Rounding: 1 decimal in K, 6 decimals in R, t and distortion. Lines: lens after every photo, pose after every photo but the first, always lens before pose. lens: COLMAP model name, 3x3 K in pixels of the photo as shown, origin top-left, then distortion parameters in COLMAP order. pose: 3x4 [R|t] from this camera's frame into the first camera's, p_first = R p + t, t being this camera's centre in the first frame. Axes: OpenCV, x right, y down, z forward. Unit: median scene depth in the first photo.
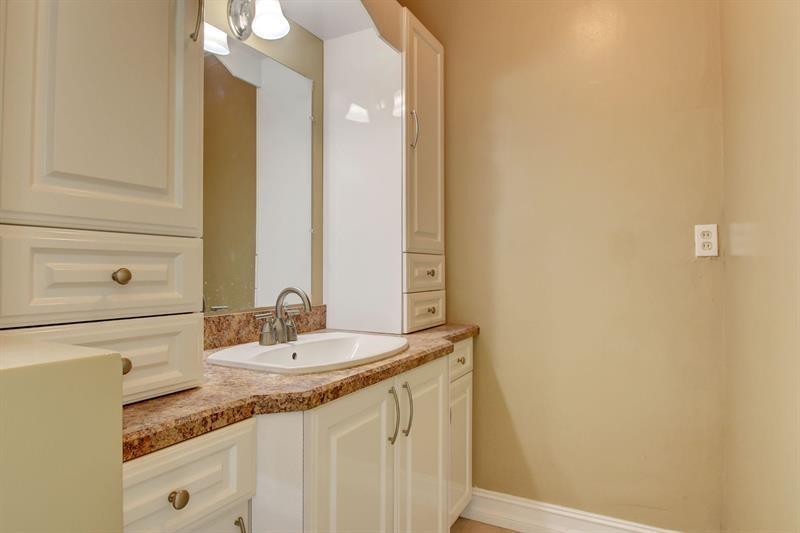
lens RADIAL K [[436.0, 0, 401.4], [0, 436.0, 267.1], [0, 0, 1]] dist [-0.019251, -0.003810]
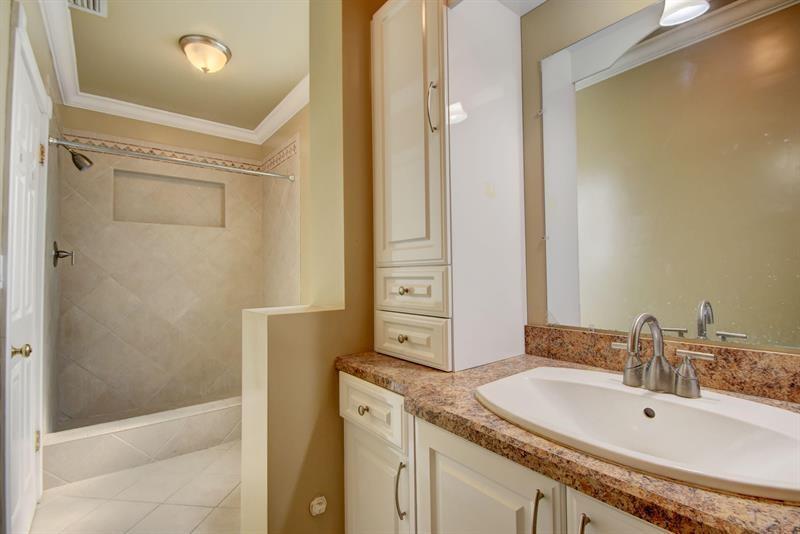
lens RADIAL K [[355.4, 0, 400.7], [0, 355.4, 266.6], [0, 0, 1]] dist [0.003284, -0.010141]
pose [[-0.352706, -0.020212, -0.935516, 0.634093], [0.014682, 0.999524, -0.027130, -0.032589], [0.935619, -0.023305, -0.352241, 1.219728]]
